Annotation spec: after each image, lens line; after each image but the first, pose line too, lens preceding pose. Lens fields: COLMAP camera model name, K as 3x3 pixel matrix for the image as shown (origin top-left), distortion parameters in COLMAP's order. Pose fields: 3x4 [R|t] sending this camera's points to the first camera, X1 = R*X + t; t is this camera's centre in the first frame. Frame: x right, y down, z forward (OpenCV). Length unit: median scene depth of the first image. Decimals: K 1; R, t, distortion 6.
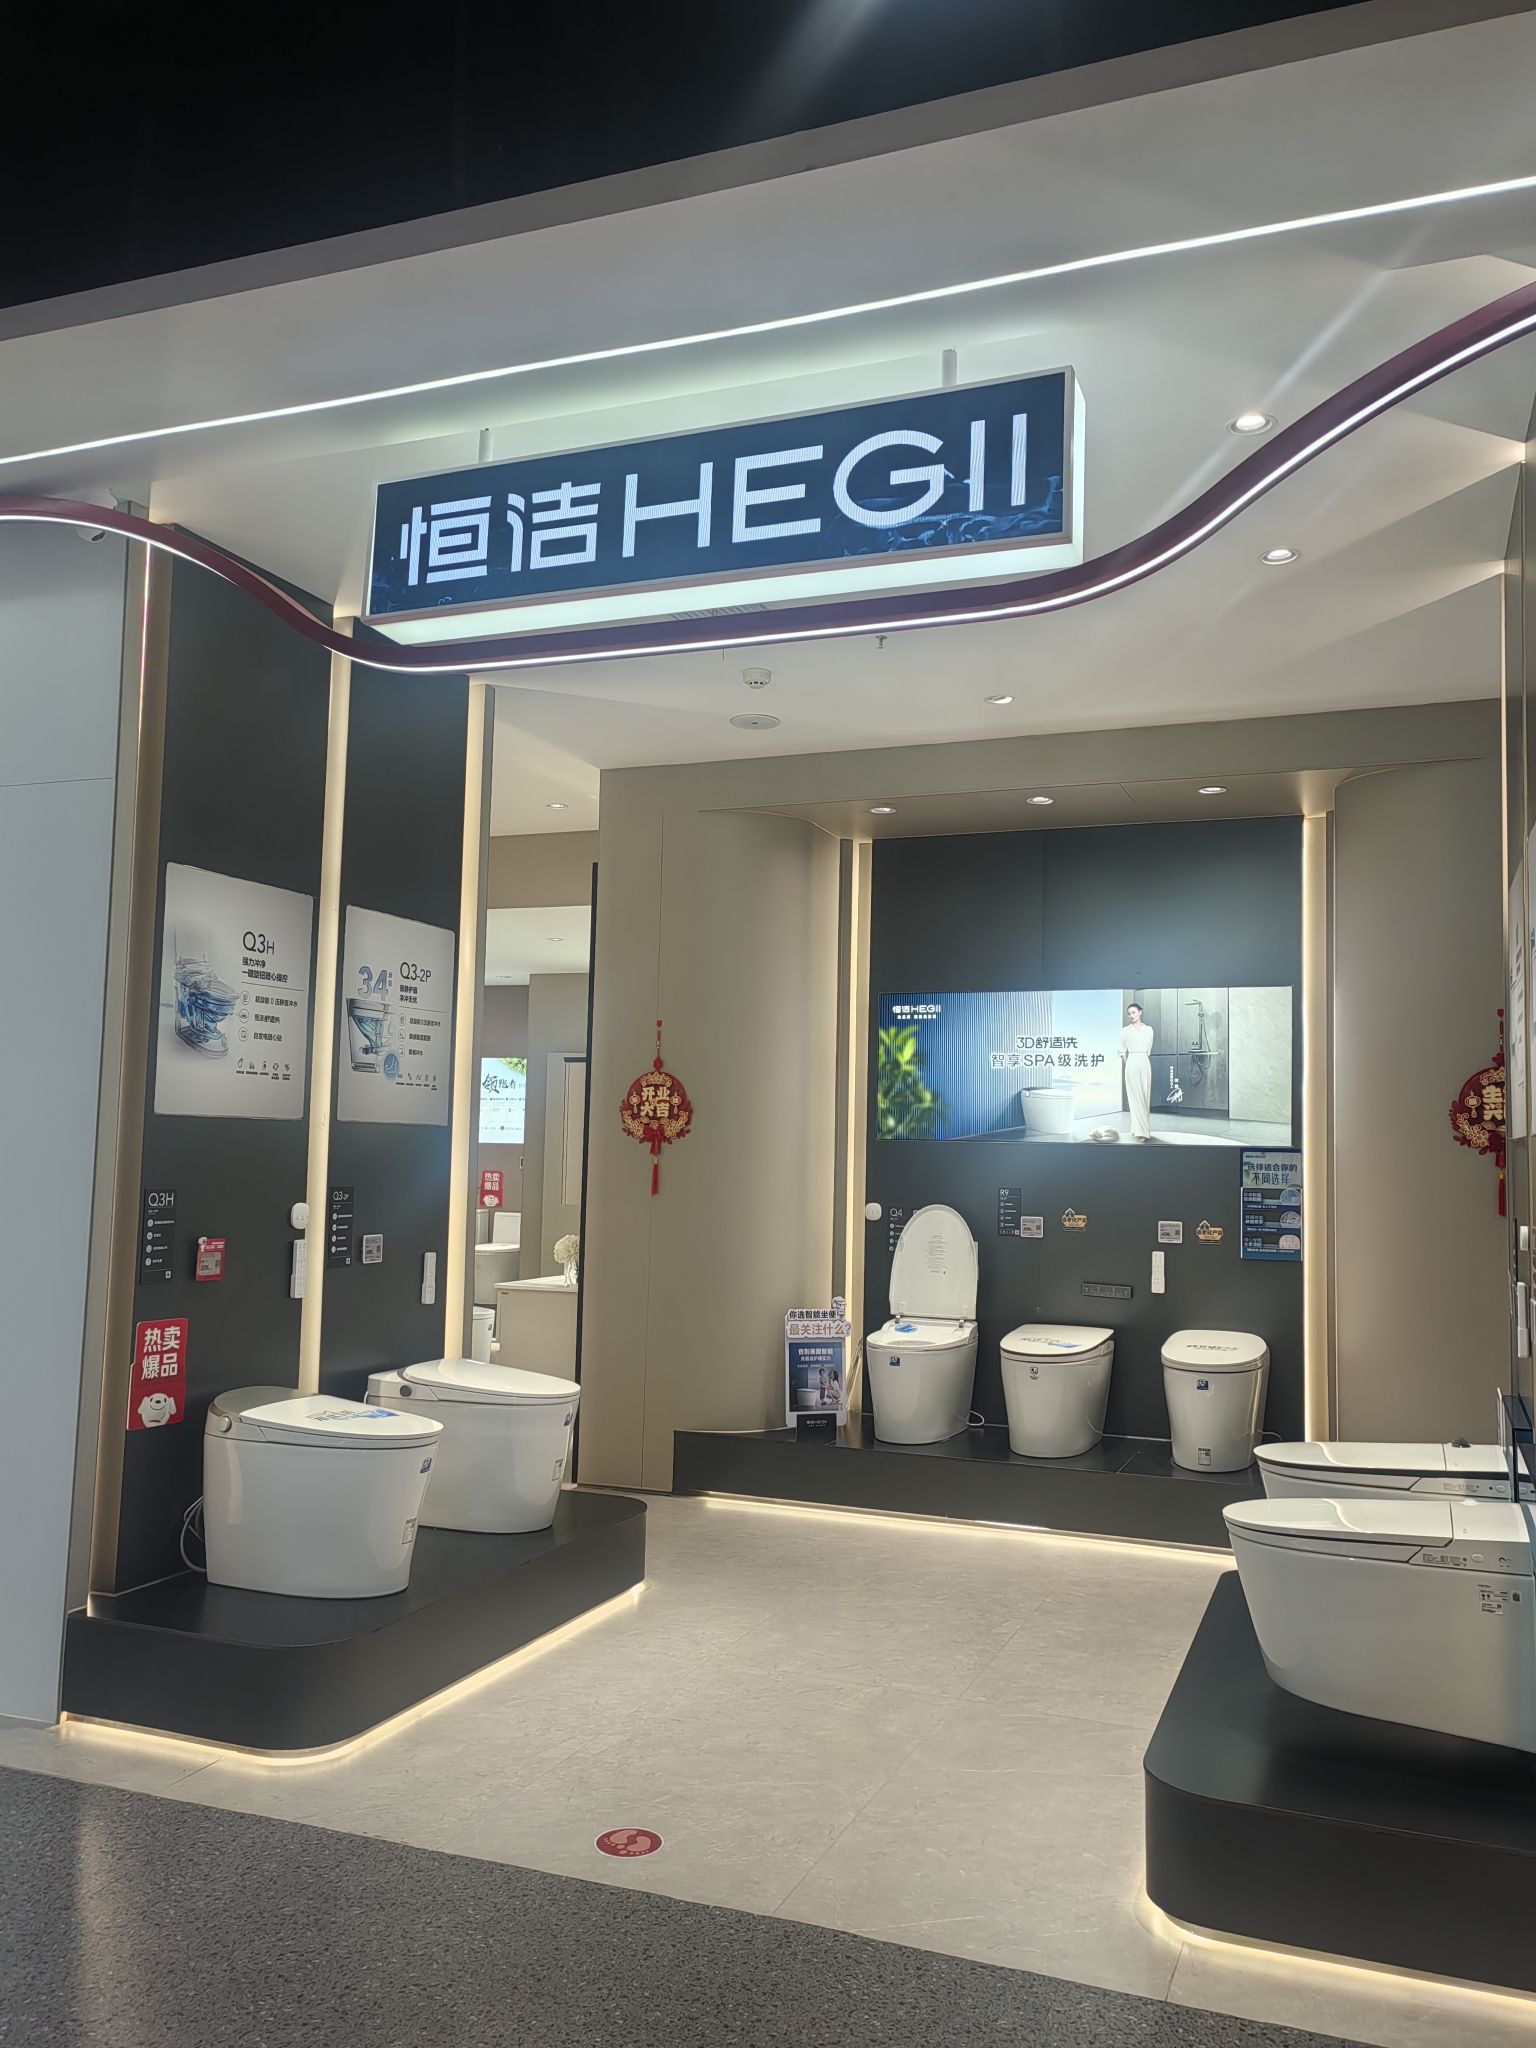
lens RADIAL K [[1627.5, 0, 768.0], [0, 1627.5, 1024.0], [0, 0, 1]] dist [-0.009297, 0.123601]
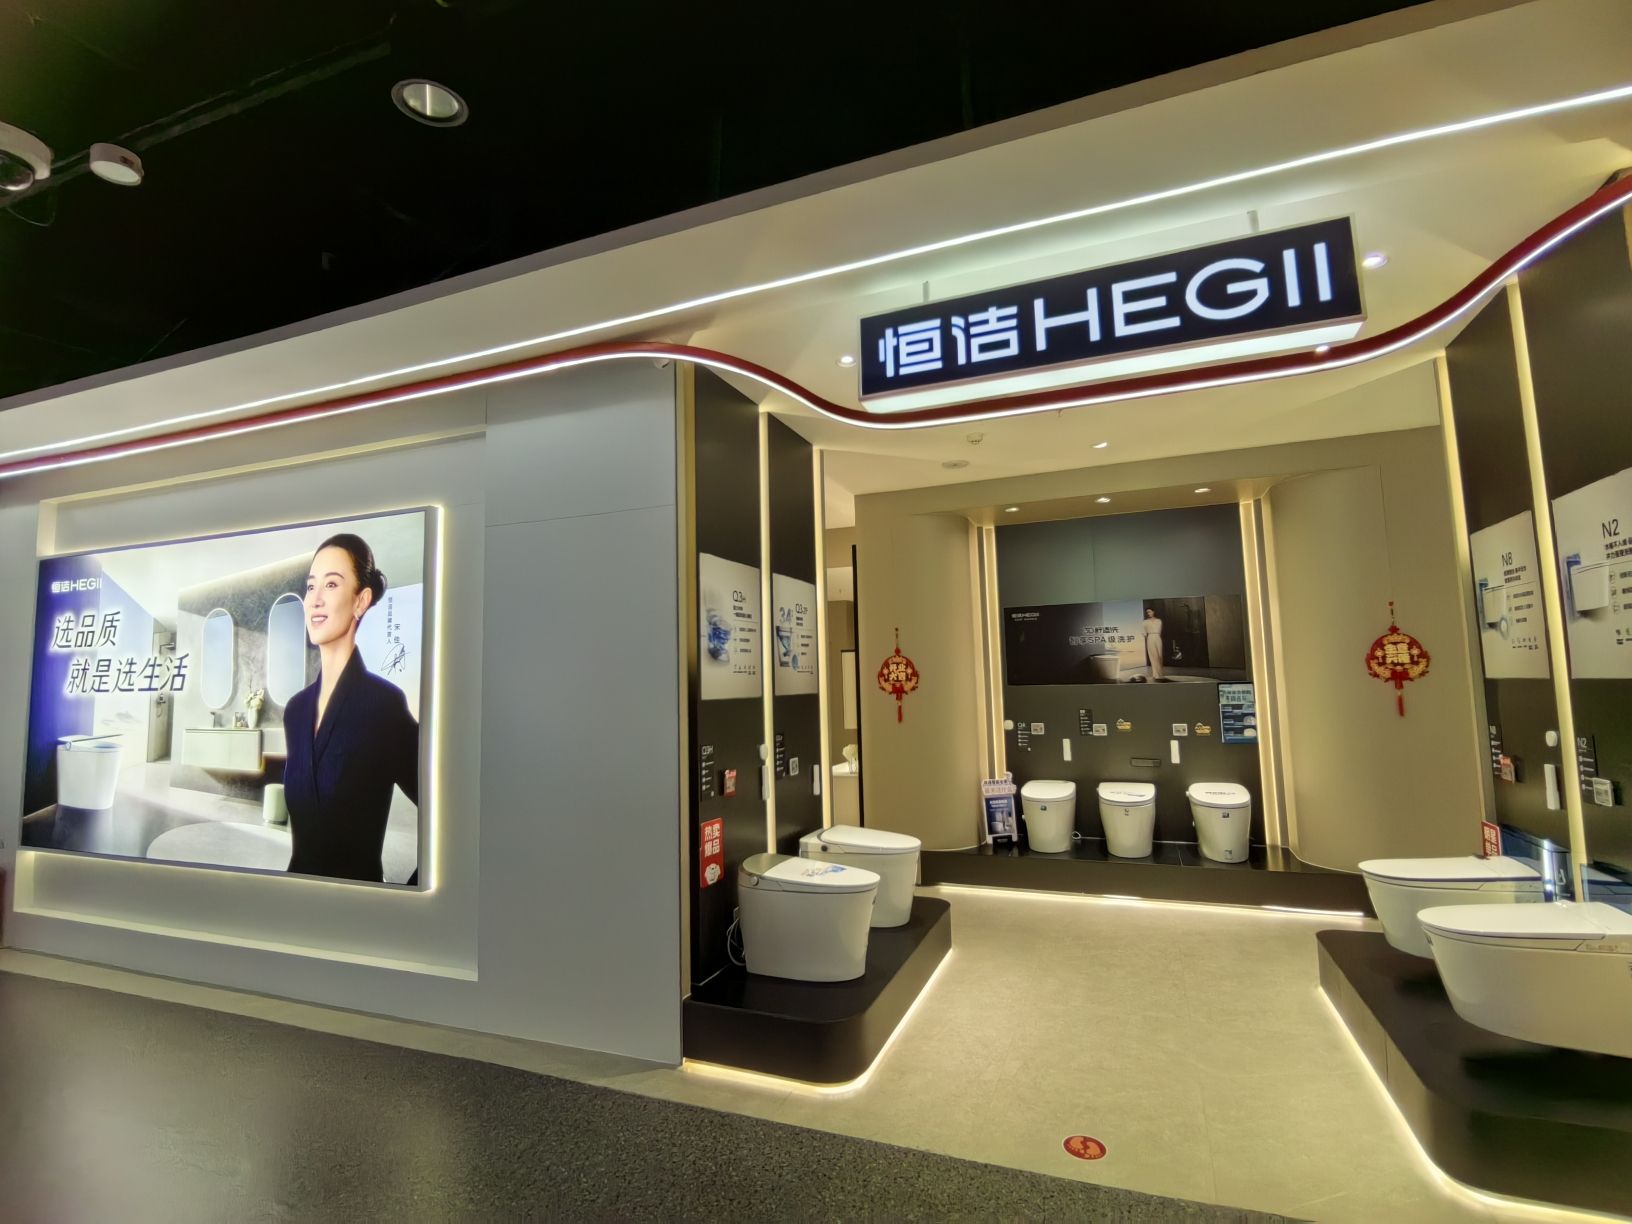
lens RADIAL K [[775.7, 0, 816.0], [0, 775.7, 612.0], [0, 0, 1]] dist [-0.001755, -0.000585]
pose [[0.998912, -0.045938, 0.008036, -0.252867], [0.046038, 0.998858, -0.012769, -0.020650], [-0.007440, 0.013125, 0.999886, 0.180486]]
